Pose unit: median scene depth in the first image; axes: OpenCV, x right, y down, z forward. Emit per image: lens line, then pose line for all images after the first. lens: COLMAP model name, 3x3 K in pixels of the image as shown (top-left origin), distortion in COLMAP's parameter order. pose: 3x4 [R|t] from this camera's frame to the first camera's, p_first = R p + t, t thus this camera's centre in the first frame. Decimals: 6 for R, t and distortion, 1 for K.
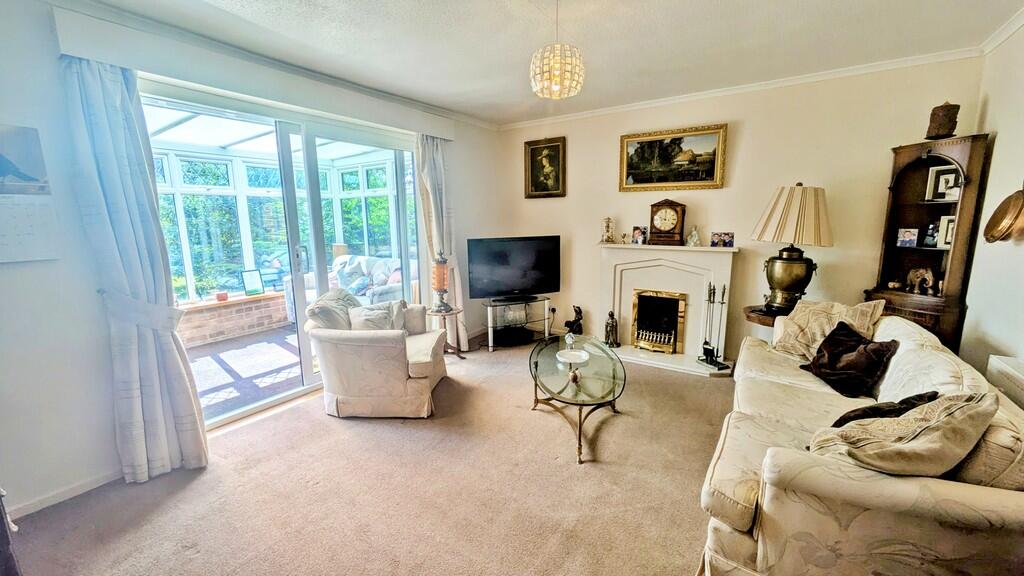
lens RADIAL K [[409.1, 0, 514.3], [0, 409.1, 285.5], [0, 0, 1]] dist [-0.000225, 0.000063]
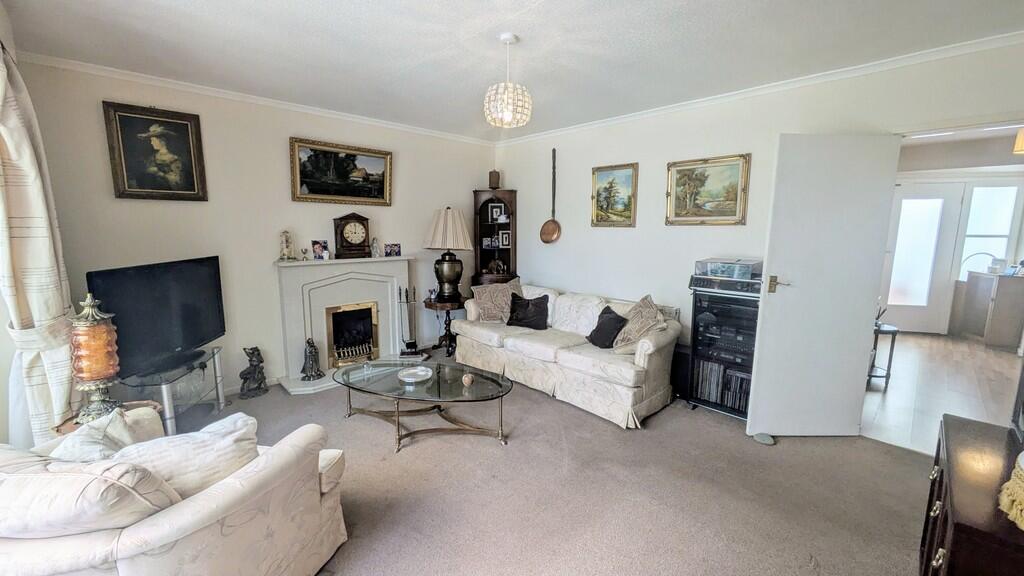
lens RADIAL K [[409.1, 0, 514.3], [0, 409.1, 285.5], [0, 0, 1]] dist [-0.000225, 0.000063]
pose [[0.194617, -0.127118, 0.972607, -0.552056], [0.157899, 0.982695, 0.096841, -0.067891], [-0.968087, 0.134727, 0.211321, 0.414148]]
